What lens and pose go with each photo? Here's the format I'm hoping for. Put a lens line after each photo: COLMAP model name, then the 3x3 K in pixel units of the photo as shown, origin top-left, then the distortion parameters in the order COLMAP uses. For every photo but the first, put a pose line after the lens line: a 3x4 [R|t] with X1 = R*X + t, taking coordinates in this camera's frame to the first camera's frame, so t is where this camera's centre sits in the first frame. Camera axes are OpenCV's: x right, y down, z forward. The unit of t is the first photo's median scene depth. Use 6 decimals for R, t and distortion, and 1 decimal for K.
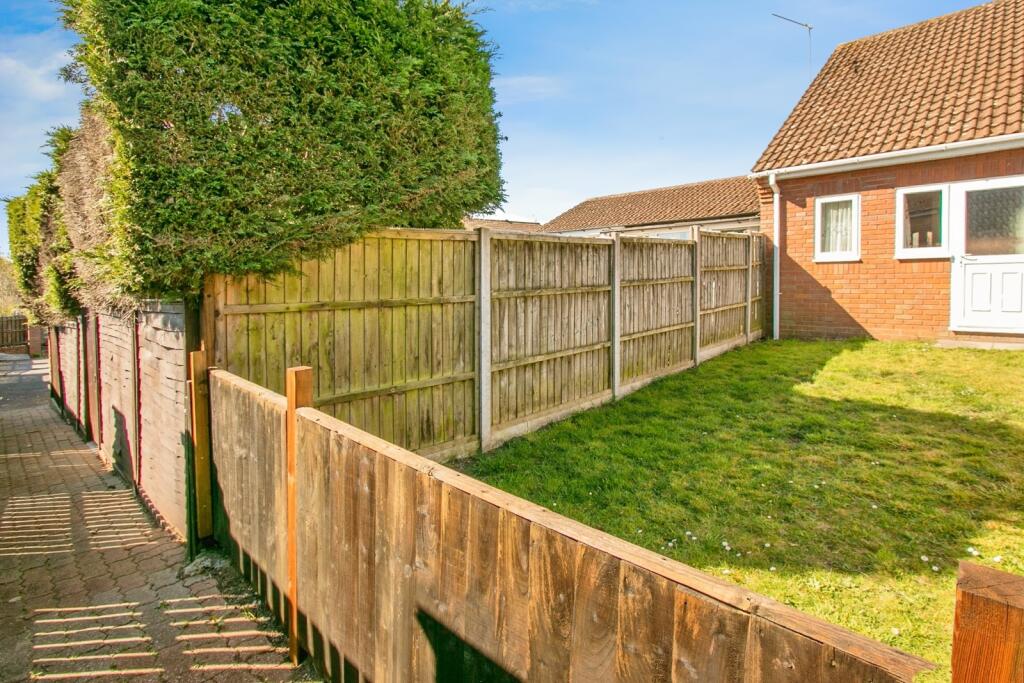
lens RADIAL K [[536.8, 0, 507.4], [0, 536.8, 328.1], [0, 0, 1]] dist [-0.014800, 0.001010]
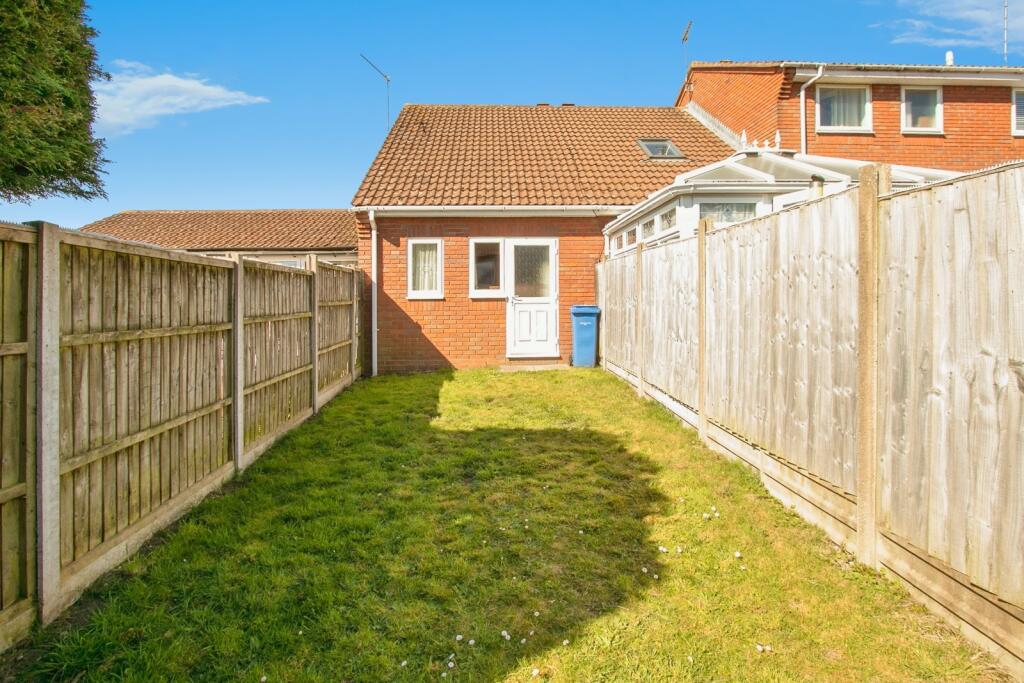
lens RADIAL K [[536.8, 0, 507.4], [0, 536.8, 328.1], [0, 0, 1]] dist [-0.014800, 0.001010]
pose [[0.672809, -0.013694, 0.739689, -0.102047], [0.064254, 0.997132, -0.039984, -0.017451], [-0.737020, 0.074429, 0.671760, 0.213954]]
